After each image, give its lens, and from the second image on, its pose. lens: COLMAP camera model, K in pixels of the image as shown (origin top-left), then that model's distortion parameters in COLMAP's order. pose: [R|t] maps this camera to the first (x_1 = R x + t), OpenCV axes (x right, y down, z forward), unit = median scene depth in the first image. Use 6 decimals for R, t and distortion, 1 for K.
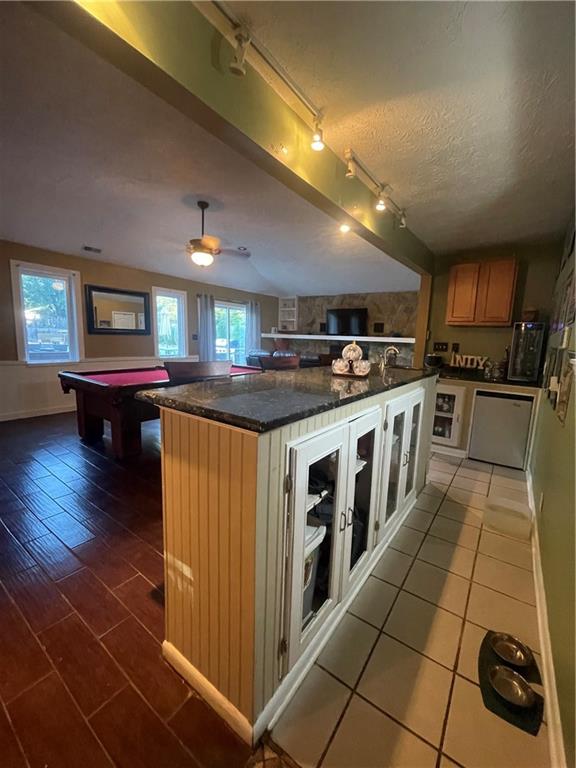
lens RADIAL K [[311.5, 0, 292.0], [0, 311.5, 381.9], [0, 0, 1]] dist [-0.004078, -0.000399]
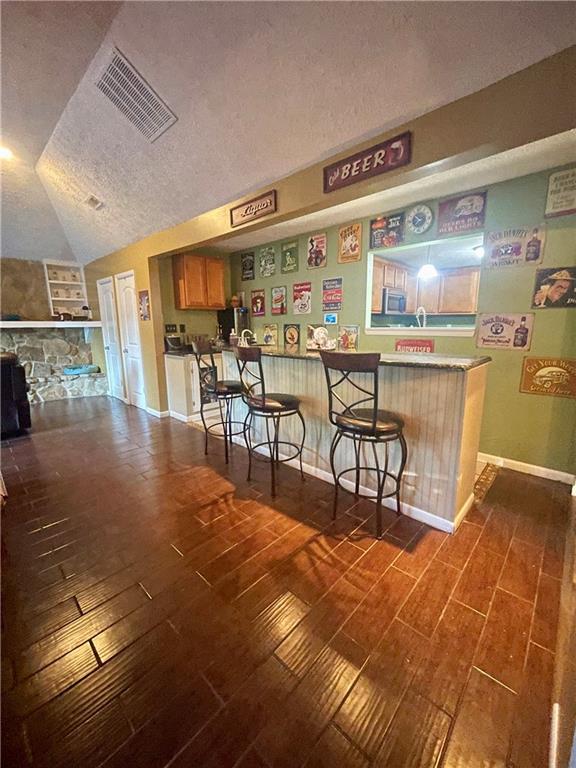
lens RADIAL K [[311.5, 0, 292.0], [0, 311.5, 381.9], [0, 0, 1]] dist [-0.004078, -0.000399]
pose [[0.123841, -0.223401, 0.966827, -0.563236], [0.154062, 0.966842, 0.203671, -0.089499], [-0.980270, 0.123728, 0.154152, 0.445298]]
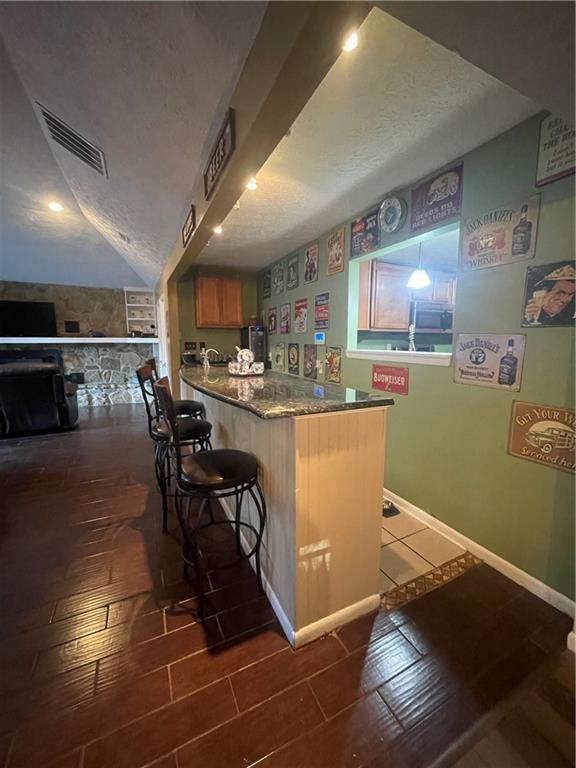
lens RADIAL K [[311.5, 0, 292.0], [0, 311.5, 381.9], [0, 0, 1]] dist [-0.004078, -0.000399]
pose [[0.467592, -0.156318, 0.870013, -0.371093], [0.141882, 0.984750, 0.100678, -0.044403], [-0.872484, 0.076363, 0.482640, 0.126714]]
